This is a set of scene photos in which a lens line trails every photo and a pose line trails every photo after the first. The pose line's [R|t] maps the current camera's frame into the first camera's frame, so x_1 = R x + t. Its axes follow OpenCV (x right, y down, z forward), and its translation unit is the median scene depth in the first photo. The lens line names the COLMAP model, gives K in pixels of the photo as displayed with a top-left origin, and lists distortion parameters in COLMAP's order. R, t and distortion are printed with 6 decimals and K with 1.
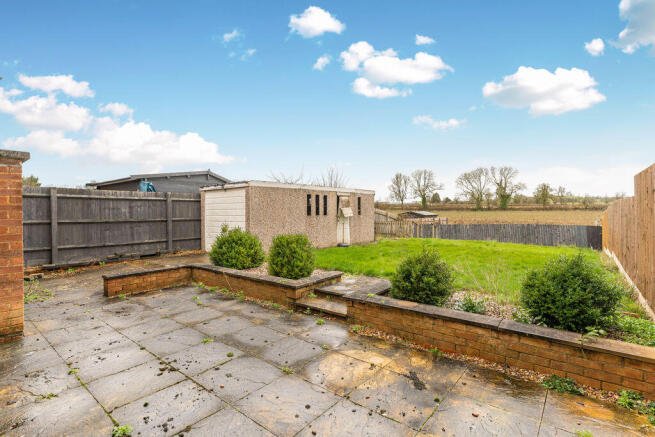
lens RADIAL K [[316.9, 0, 327.5], [0, 316.9, 218.5], [0, 0, 1]] dist [0.001005, 0.000137]
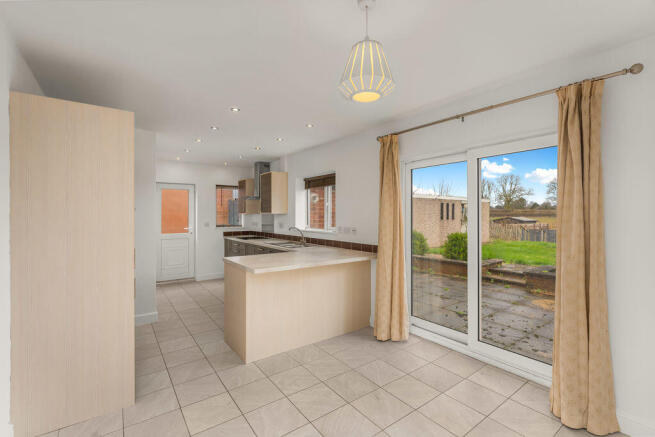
lens RADIAL K [[293.9, 0, 327.5], [0, 293.9, 218.5], [0, 0, 1]] dist [0.000471, 0.000134]
pose [[0.968254, 0.010074, -0.249766, -0.203206], [-0.013397, 0.999843, -0.011607, 0.005900], [0.249610, 0.014585, 0.968237, -0.247169]]
